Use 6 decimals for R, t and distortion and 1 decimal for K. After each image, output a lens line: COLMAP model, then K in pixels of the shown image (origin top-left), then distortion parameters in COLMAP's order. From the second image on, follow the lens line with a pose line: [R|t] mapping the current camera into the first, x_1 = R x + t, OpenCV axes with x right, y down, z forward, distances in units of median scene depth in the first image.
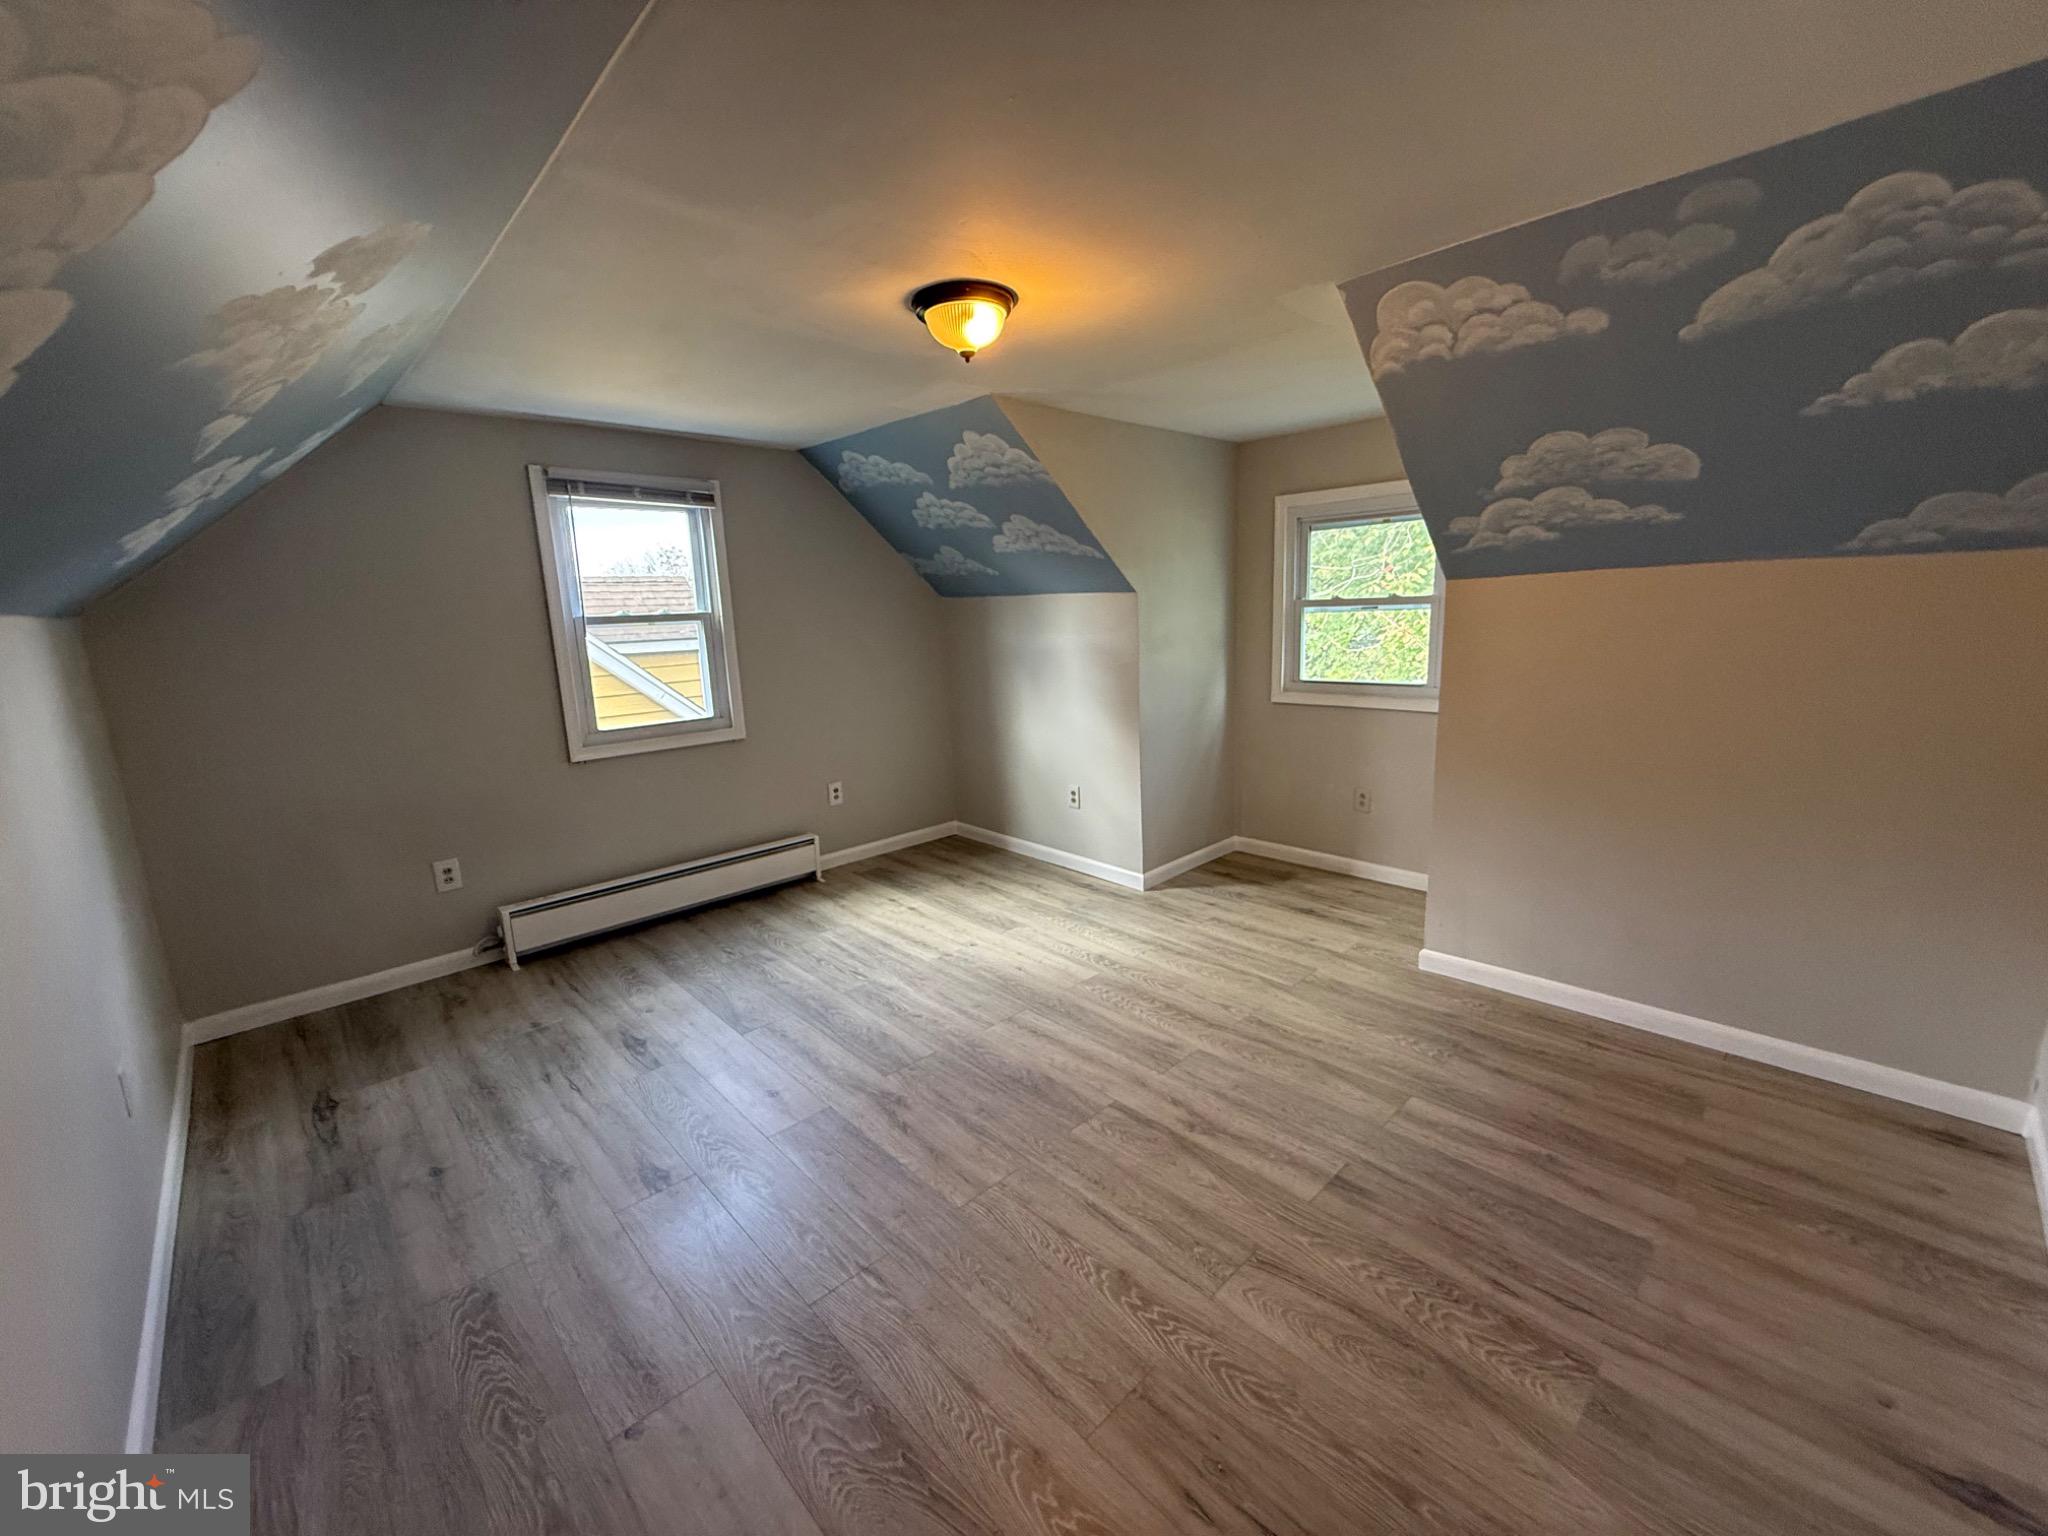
lens RADIAL K [[815.3, 0, 1020.5], [0, 815.3, 766.7], [0, 0, 1]] dist [-0.000083, -0.000163]
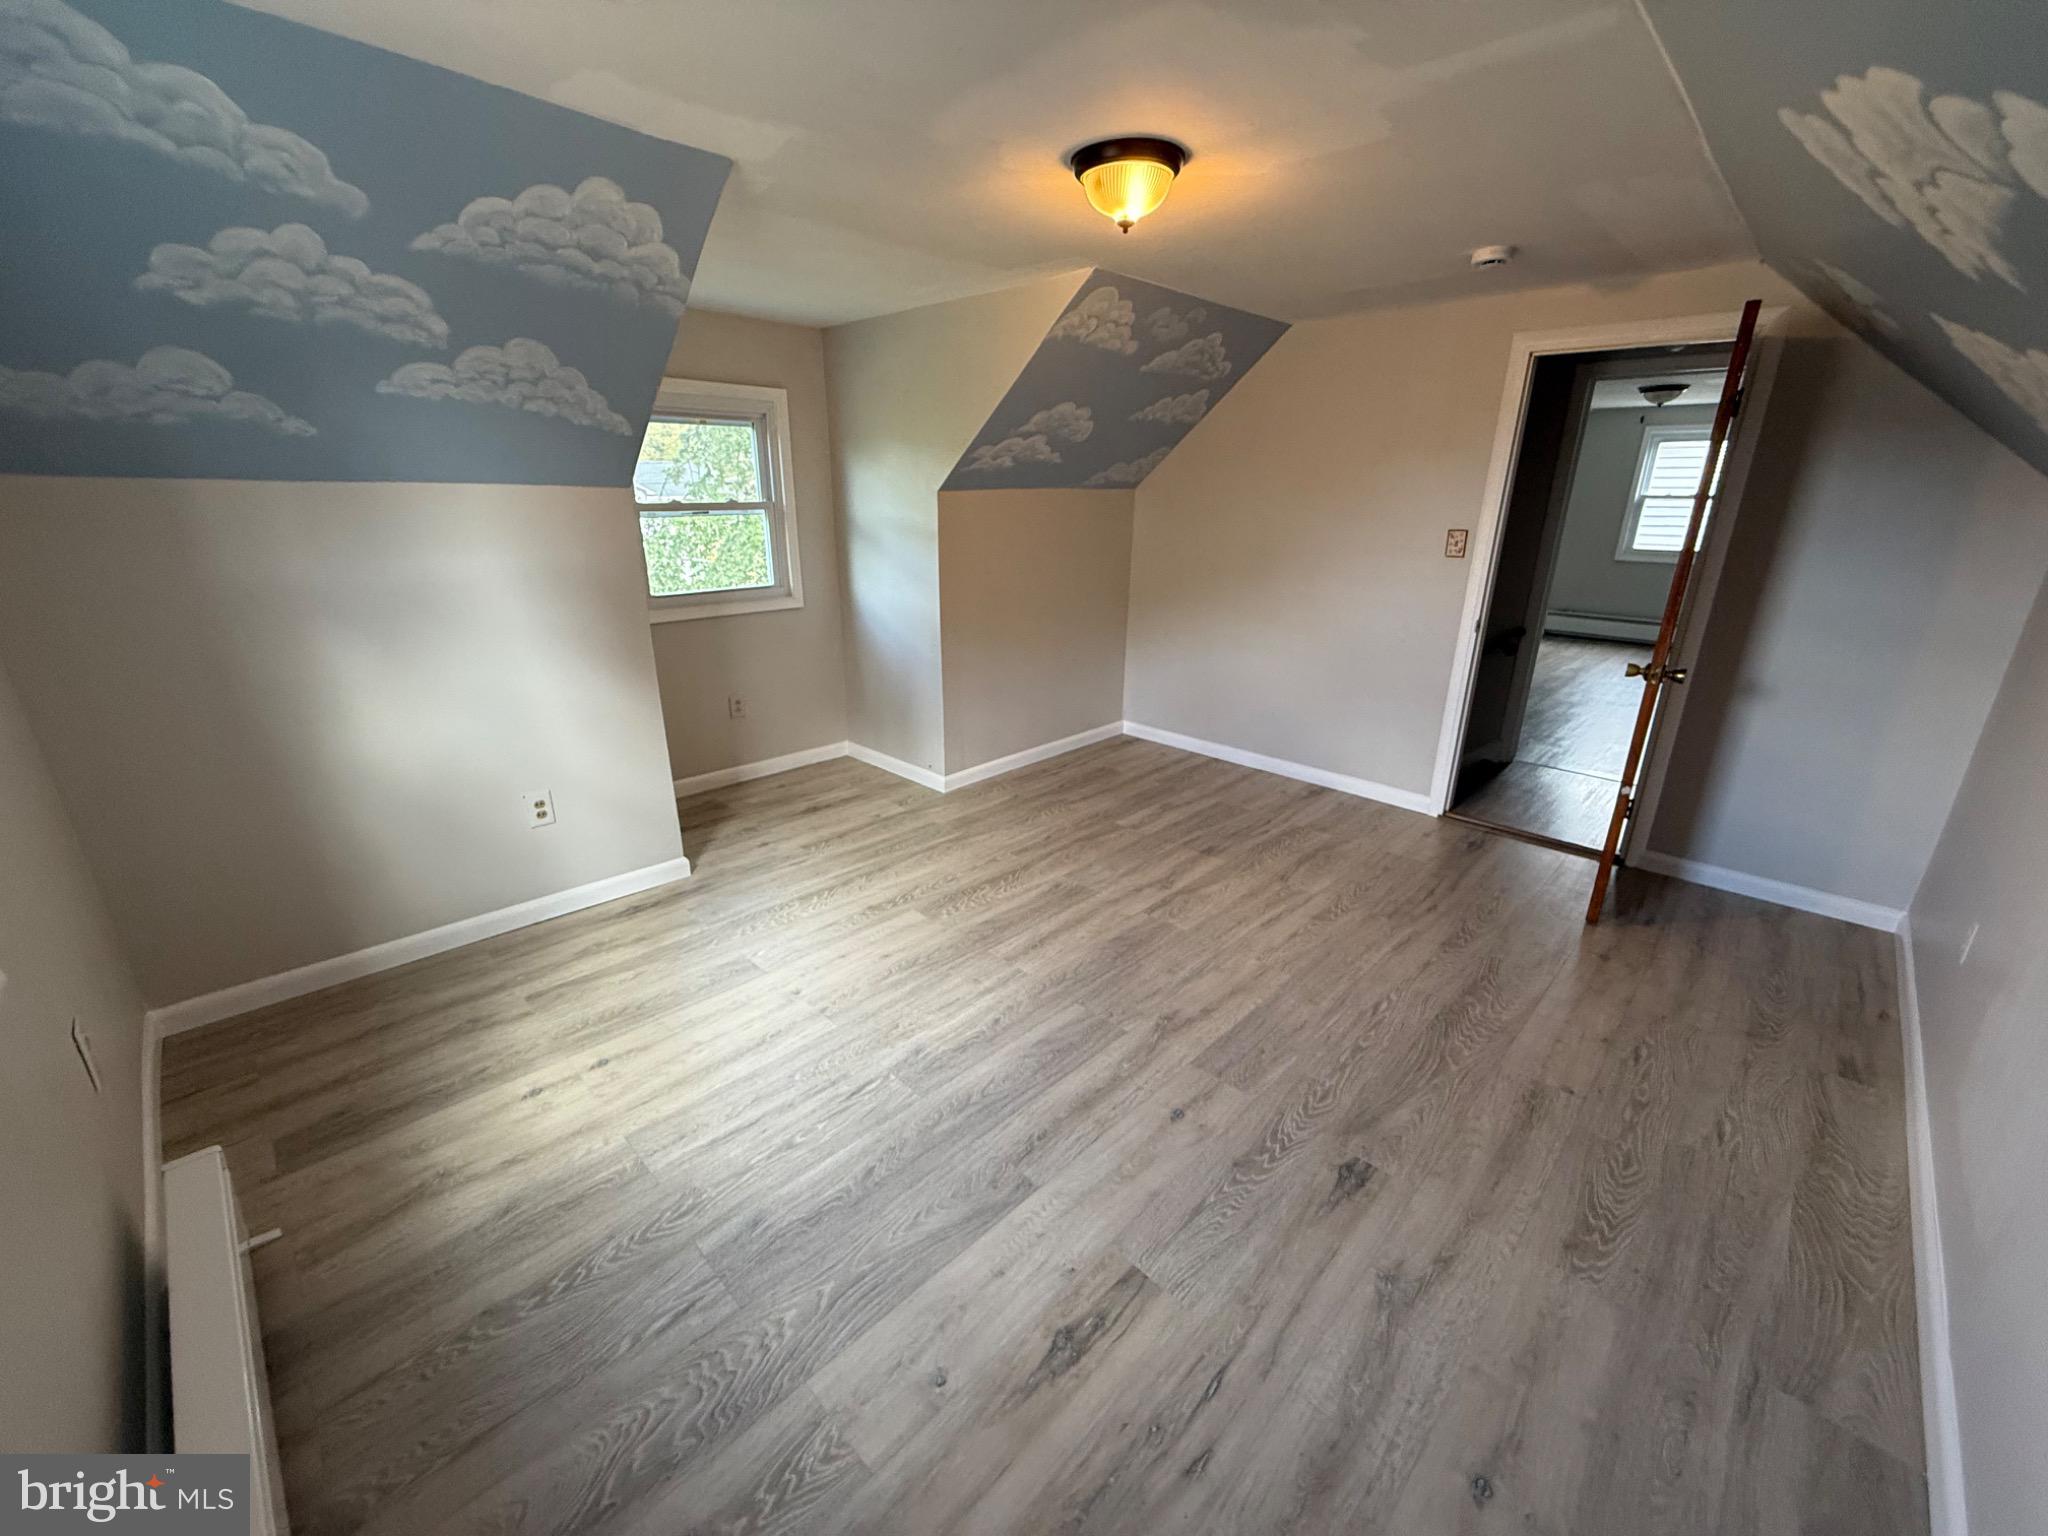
lens RADIAL K [[815.3, 0, 1020.5], [0, 815.3, 766.7], [0, 0, 1]] dist [-0.000083, -0.000163]
pose [[-0.031966, -0.289984, 0.956497, -0.765558], [0.188081, 0.938145, 0.290706, -0.153455], [-0.981633, 0.189192, 0.024552, 0.831759]]
